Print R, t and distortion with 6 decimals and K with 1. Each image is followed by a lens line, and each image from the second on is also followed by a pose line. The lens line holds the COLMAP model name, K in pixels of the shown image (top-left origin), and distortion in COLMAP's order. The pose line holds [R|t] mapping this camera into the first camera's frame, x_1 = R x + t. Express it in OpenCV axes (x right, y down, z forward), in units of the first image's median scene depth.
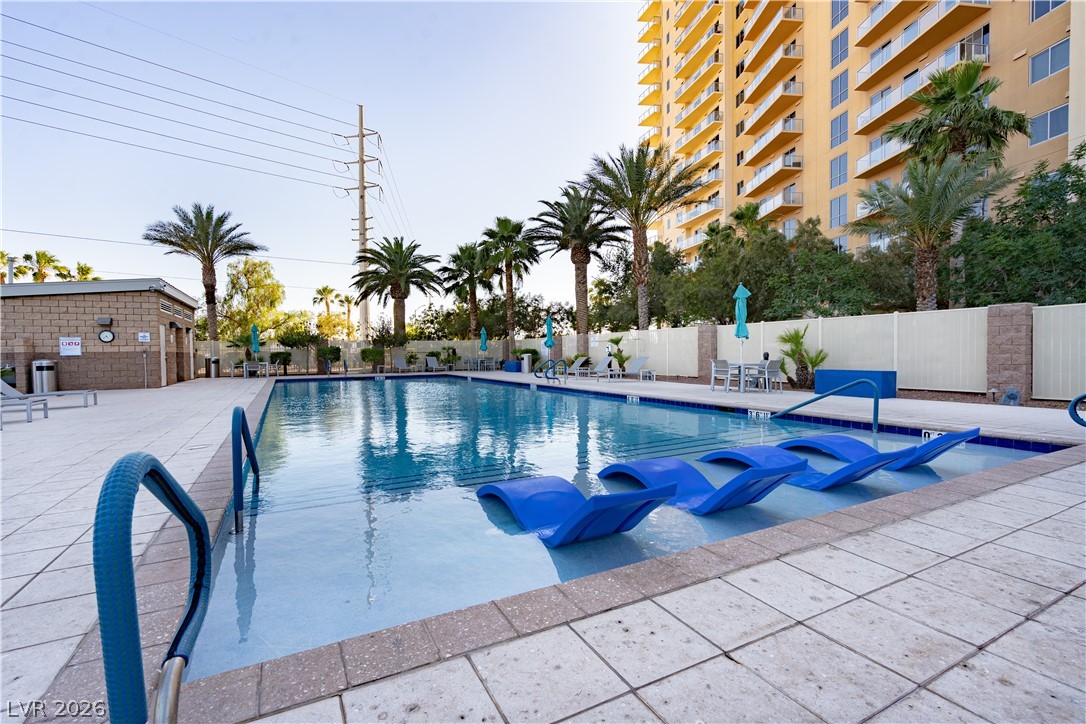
lens RADIAL K [[489.8, 0, 536.1], [0, 489.8, 365.2], [0, 0, 1]] dist [-0.004474, 0.001335]
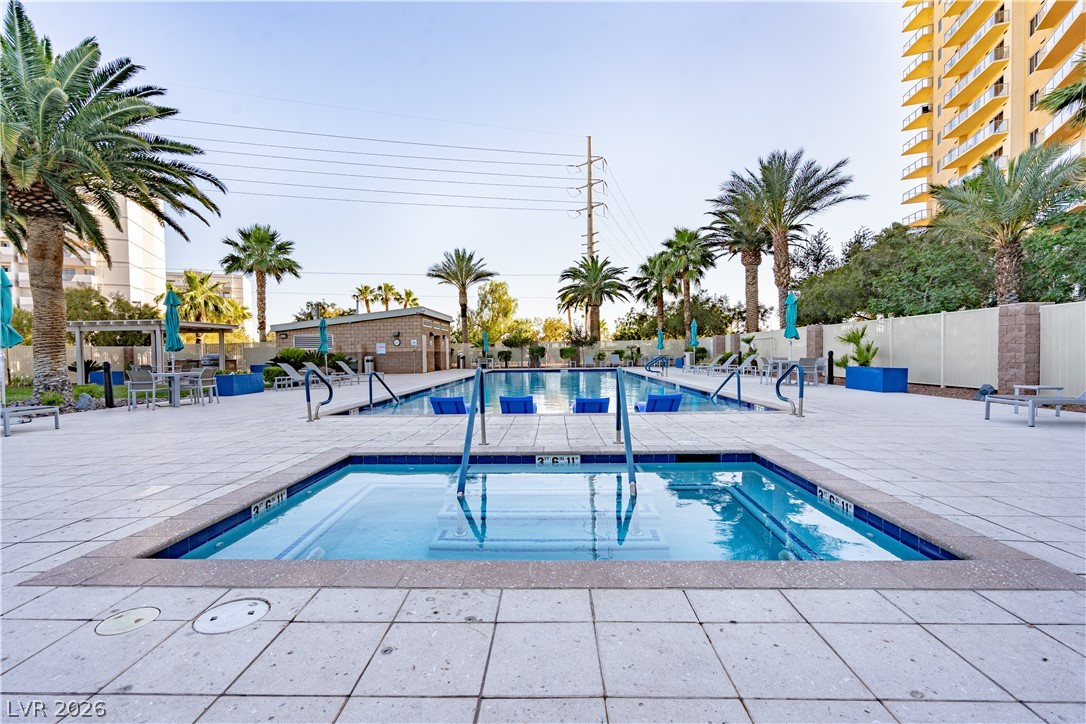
lens RADIAL K [[489.8, 0, 536.1], [0, 489.8, 365.2], [0, 0, 1]] dist [-0.004474, 0.001335]
pose [[0.871140, 0.011419, -0.490902, 0.193188], [-0.008959, 0.999933, 0.007361, 0.001688], [0.490953, -0.002015, 0.871184, -0.124862]]
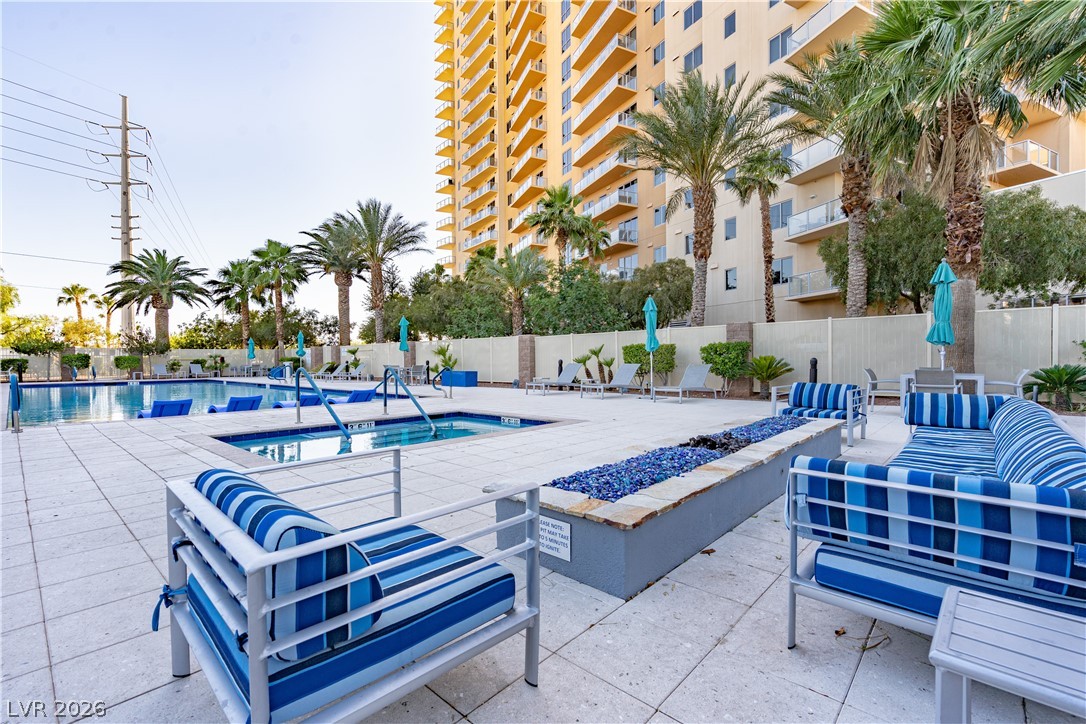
lens RADIAL K [[489.8, 0, 536.1], [0, 489.8, 365.2], [0, 0, 1]] dist [-0.004474, 0.001335]
pose [[0.940130, 0.000143, 0.340815, 0.118151], [0.005979, 0.999839, -0.016912, 0.007391], [-0.340762, 0.017937, 0.939978, -0.254044]]
